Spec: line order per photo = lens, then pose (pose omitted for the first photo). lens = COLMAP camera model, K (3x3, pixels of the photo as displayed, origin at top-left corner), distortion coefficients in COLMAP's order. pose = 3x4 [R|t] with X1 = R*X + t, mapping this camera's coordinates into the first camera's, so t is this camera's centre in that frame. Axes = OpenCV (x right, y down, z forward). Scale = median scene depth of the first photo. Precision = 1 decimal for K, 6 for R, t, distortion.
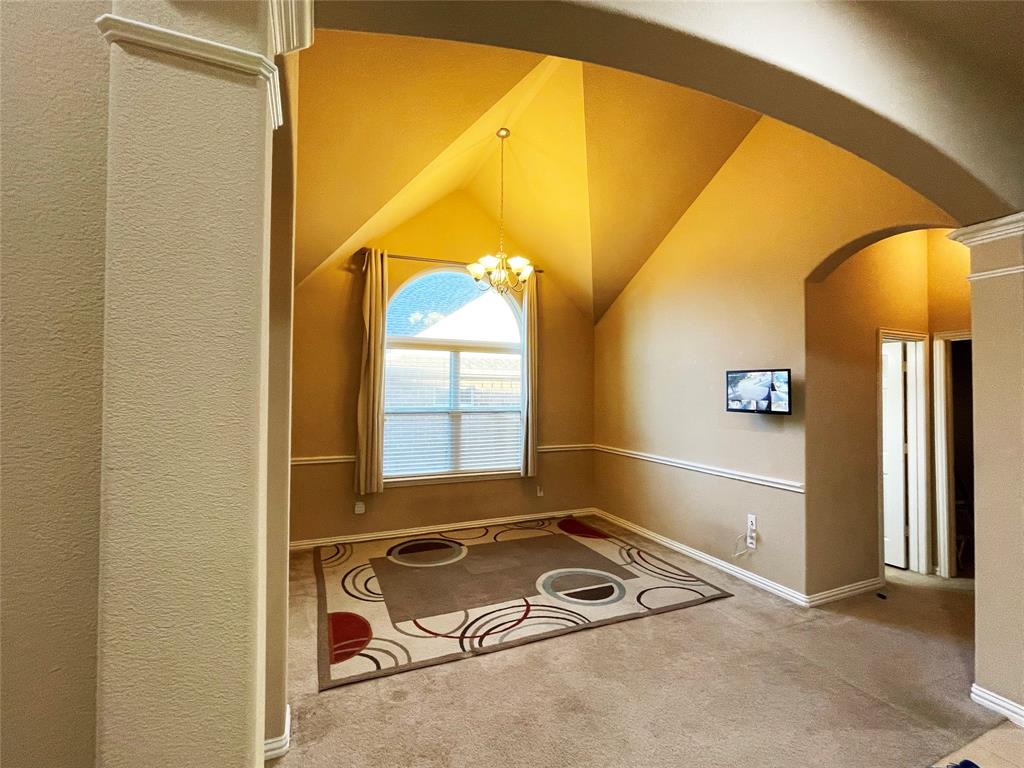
lens RADIAL K [[455.1, 0, 512.0], [0, 455.1, 384.0], [0, 0, 1]] dist [-0.000311, -0.000051]
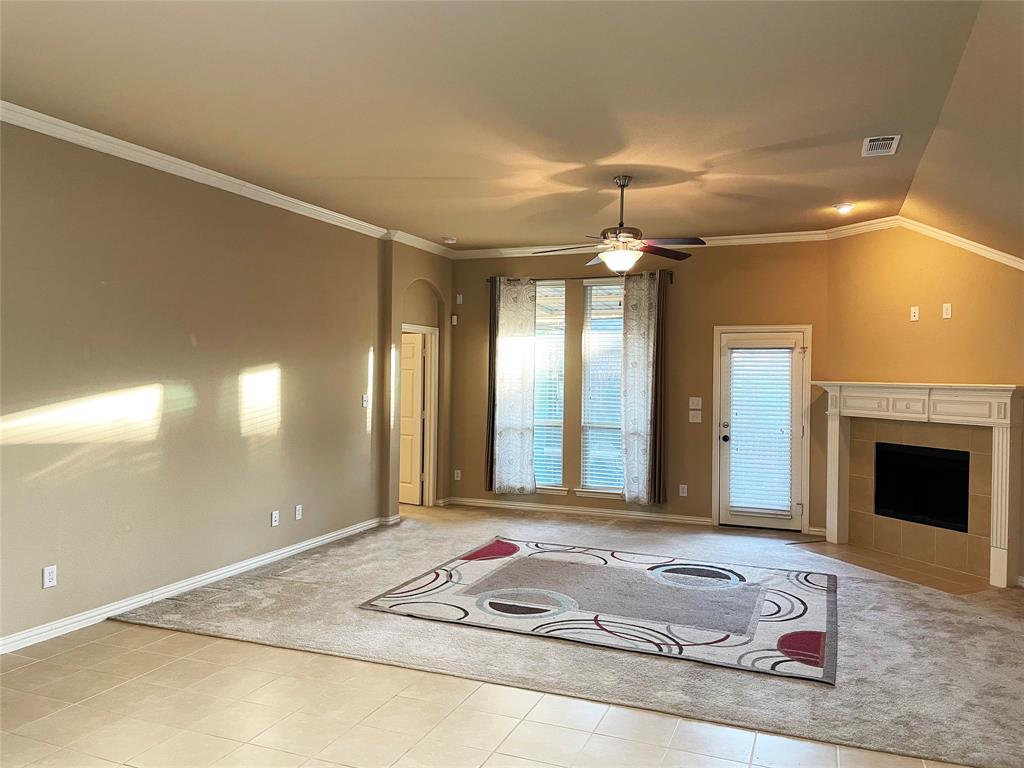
lens RADIAL K [[777.9, 0, 517.2], [0, 777.9, 367.9], [0, 0, 1]] dist [0.092740, -0.001044]
pose [[-0.697553, -0.008986, 0.716477, -1.011943], [-0.029850, 0.999418, -0.016527, 0.032438], [-0.715911, -0.032915, -0.697415, 2.341075]]
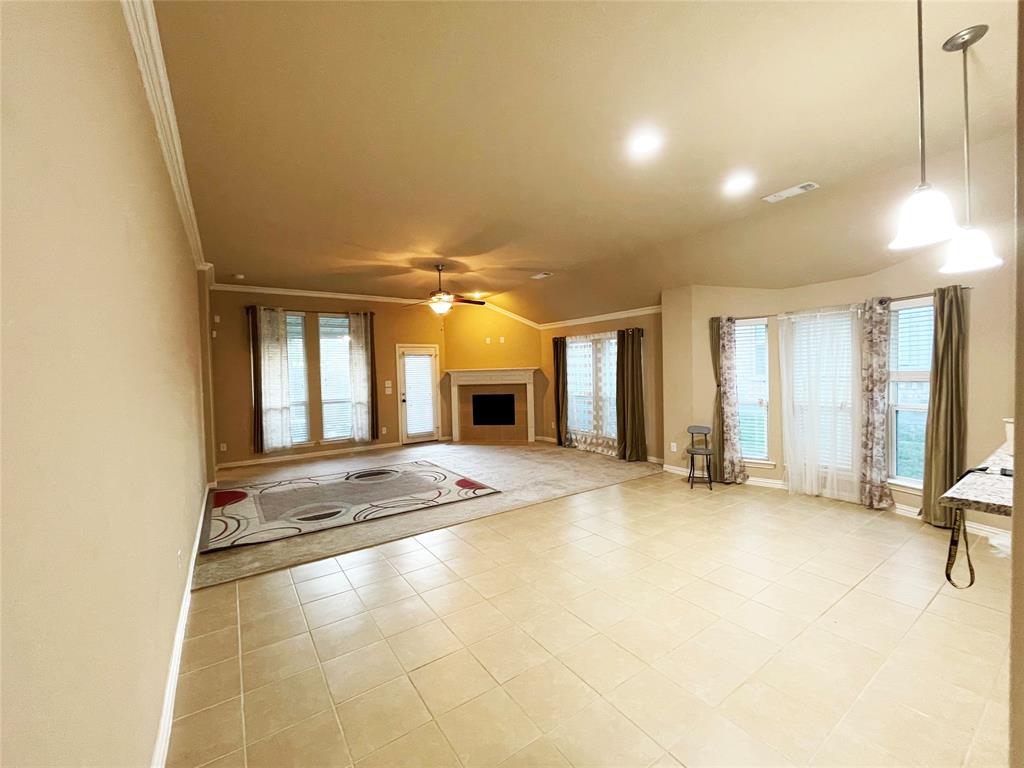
lens RADIAL K [[415.1, 0, 512.0], [0, 415.1, 384.0], [0, 0, 1]] dist [0.000201, 0.000028]
pose [[-0.983956, 0.025197, -0.176621, -0.262739], [0.023144, 0.999639, 0.013676, 0.057785], [0.176902, 0.009369, -0.984184, 2.656701]]
